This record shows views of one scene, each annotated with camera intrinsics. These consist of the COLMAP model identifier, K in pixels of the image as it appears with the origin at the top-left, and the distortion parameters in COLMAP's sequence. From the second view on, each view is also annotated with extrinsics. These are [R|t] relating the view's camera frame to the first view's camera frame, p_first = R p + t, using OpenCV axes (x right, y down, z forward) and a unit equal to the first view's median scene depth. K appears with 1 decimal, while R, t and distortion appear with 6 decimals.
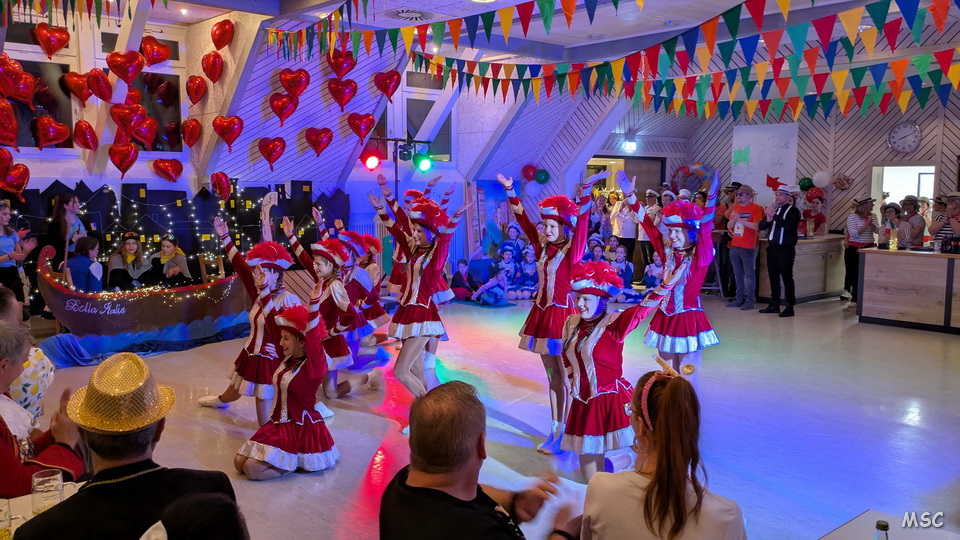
lens RADIAL K [[731.0, 0, 480.0], [0, 731.0, 270.0], [0, 0, 1]] dist [0.046244, -0.002491]
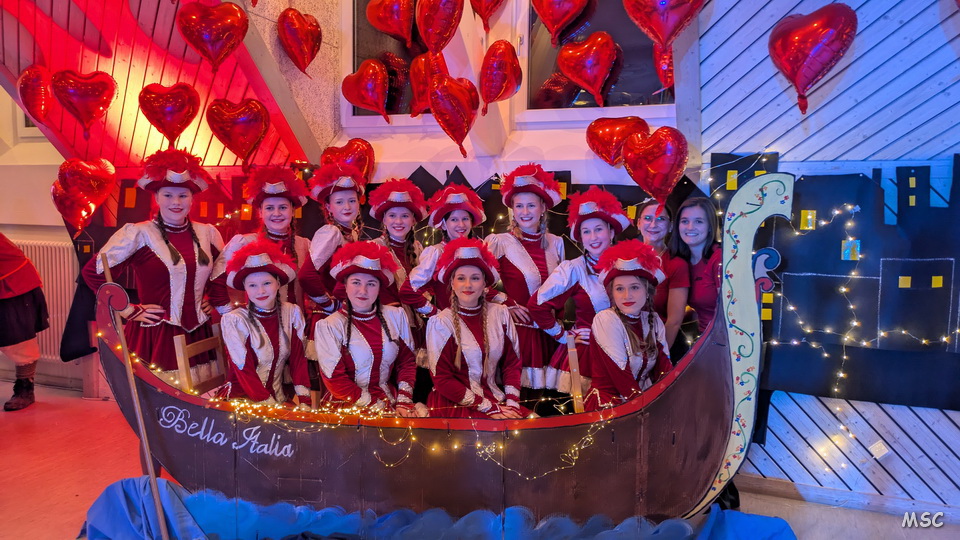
lens RADIAL K [[731.0, 0, 480.0], [0, 731.0, 270.0], [0, 0, 1]] dist [0.046244, -0.002491]
pose [[0.477902, 0.073109, -0.875365, -0.057196], [-0.112667, 0.993401, 0.021456, -0.056113], [0.871158, 0.088371, 0.482985, 0.718507]]
